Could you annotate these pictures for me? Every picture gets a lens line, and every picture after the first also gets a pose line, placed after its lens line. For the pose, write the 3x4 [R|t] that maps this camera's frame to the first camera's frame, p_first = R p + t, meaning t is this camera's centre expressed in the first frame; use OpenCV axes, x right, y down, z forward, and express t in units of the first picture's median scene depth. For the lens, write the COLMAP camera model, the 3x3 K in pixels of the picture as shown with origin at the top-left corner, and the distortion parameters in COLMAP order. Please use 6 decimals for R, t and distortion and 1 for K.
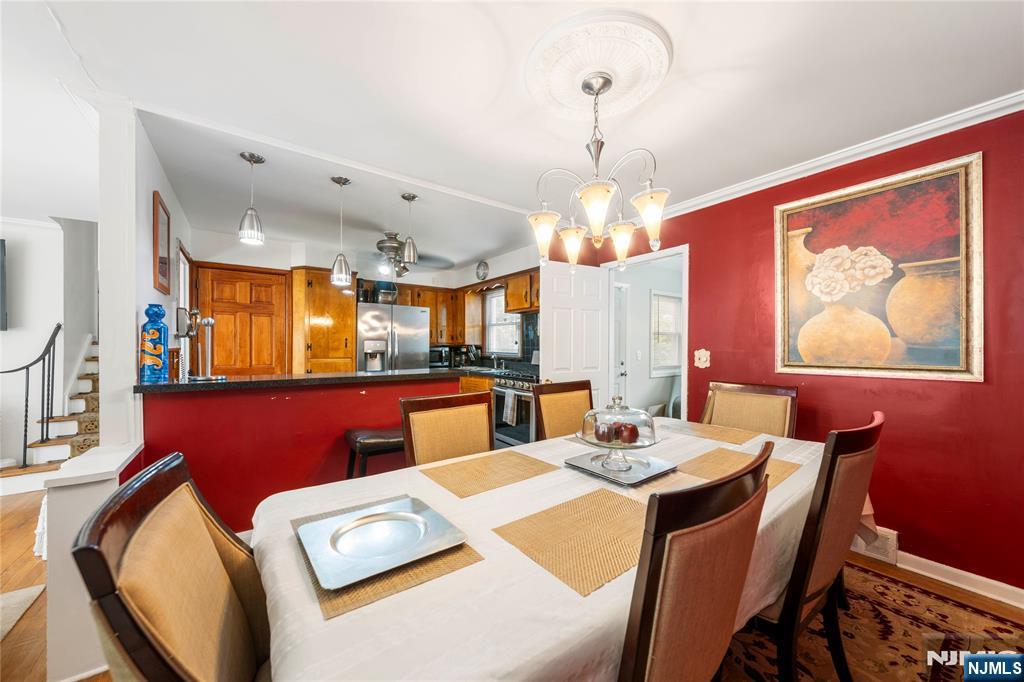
lens RADIAL K [[361.3, 0, 513.4], [0, 361.3, 339.3], [0, 0, 1]] dist [-0.000952, -0.000093]
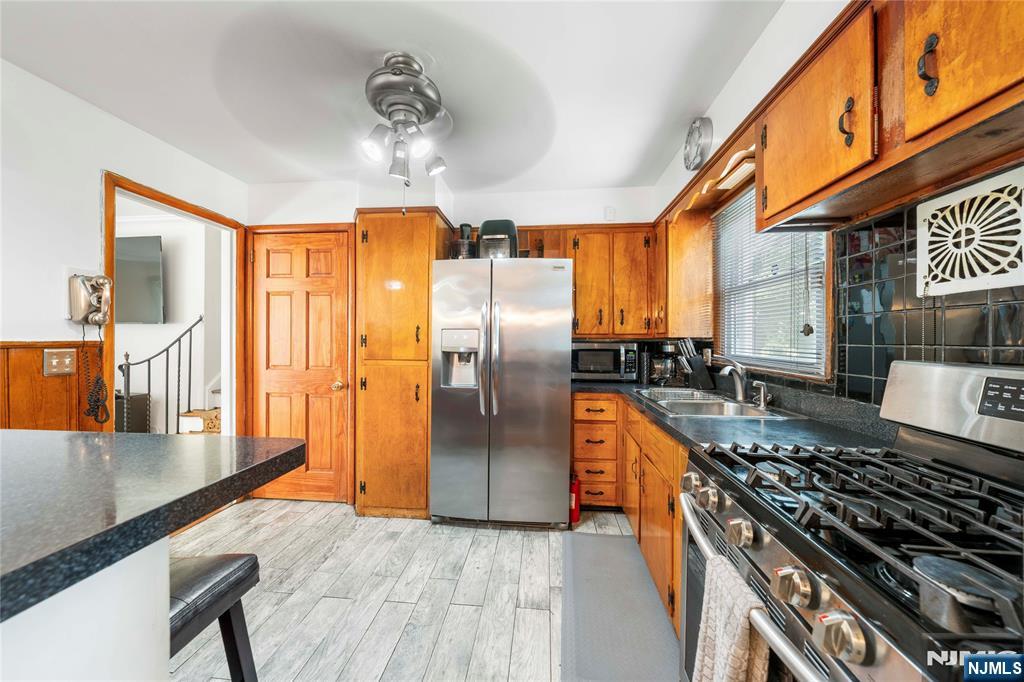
lens RADIAL K [[361.3, 0, 513.4], [0, 361.3, 339.3], [0, 0, 1]] dist [-0.000952, -0.000093]
pose [[0.744637, 0.002701, -0.667464, 0.030198], [0.008114, 0.999881, 0.013097, 0.012549], [0.667420, -0.015168, 0.744527, 0.691918]]
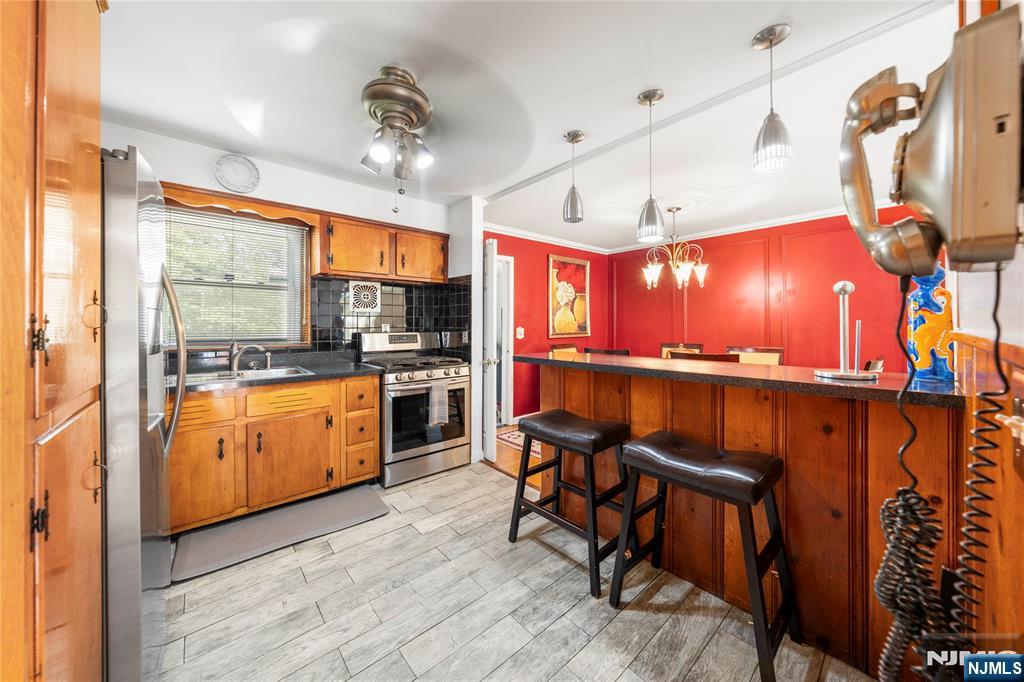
lens RADIAL K [[367.1, 0, 511.1], [0, 367.1, 326.4], [0, 0, 1]] dist [-0.000023, -0.000019]
pose [[-0.085225, -0.002190, 0.996359, -0.722740], [-0.009998, 0.999949, 0.001343, 0.015134], [-0.996312, -0.009847, -0.085242, 0.799927]]
